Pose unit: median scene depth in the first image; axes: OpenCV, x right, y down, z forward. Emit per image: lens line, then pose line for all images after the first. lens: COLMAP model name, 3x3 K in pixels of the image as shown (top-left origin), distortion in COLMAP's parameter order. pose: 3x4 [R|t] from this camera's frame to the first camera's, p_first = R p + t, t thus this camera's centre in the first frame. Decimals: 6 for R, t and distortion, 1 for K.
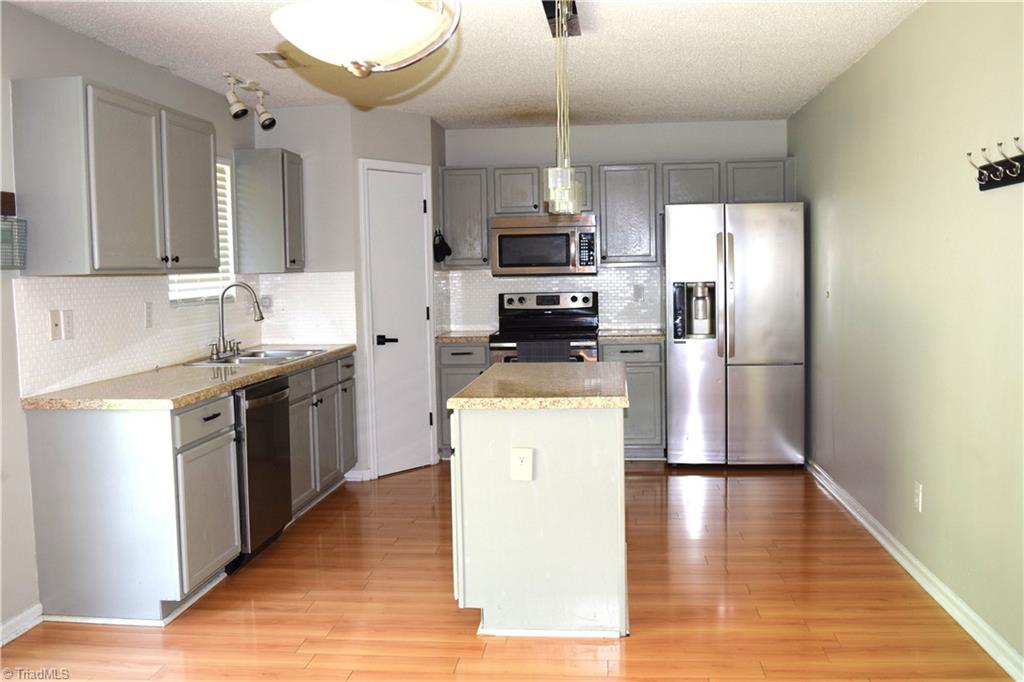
lens RADIAL K [[954.4, 0, 512.0], [0, 954.4, 341.0], [0, 0, 1]] dist [-0.068940, 0.003817]
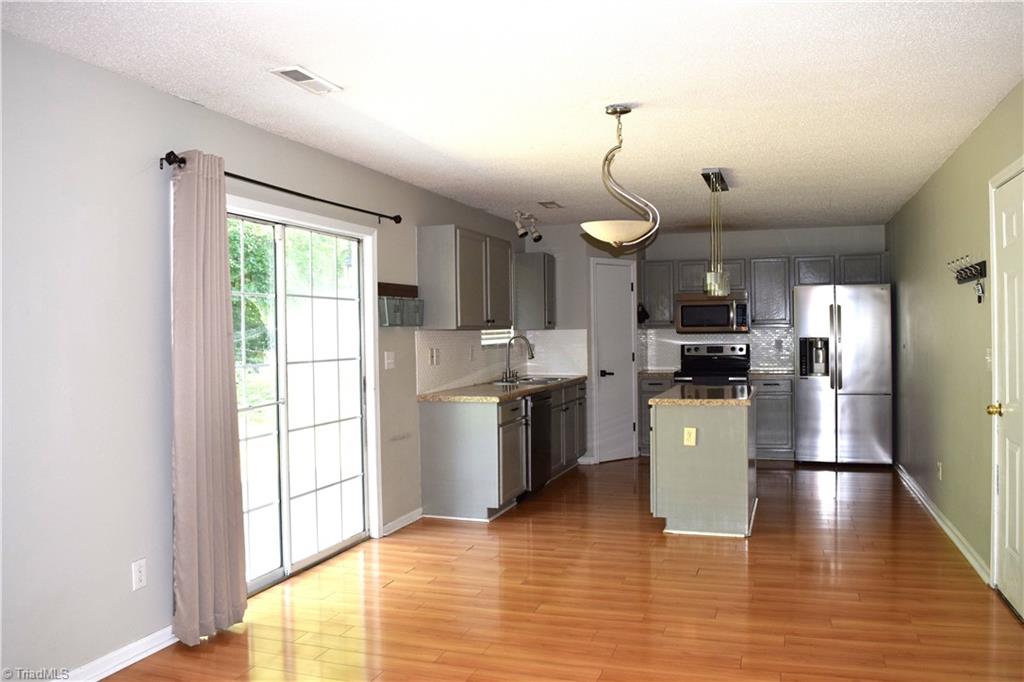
lens RADIAL K [[803.4, 0, 512.0], [0, 803.4, 341.0], [0, 0, 1]] dist [-0.093658, 0.021625]
pose [[0.974347, 0.009211, -0.224861, 0.011372], [-0.022361, 0.998180, -0.056007, 0.023055], [0.223936, 0.059598, 0.972780, -0.308530]]
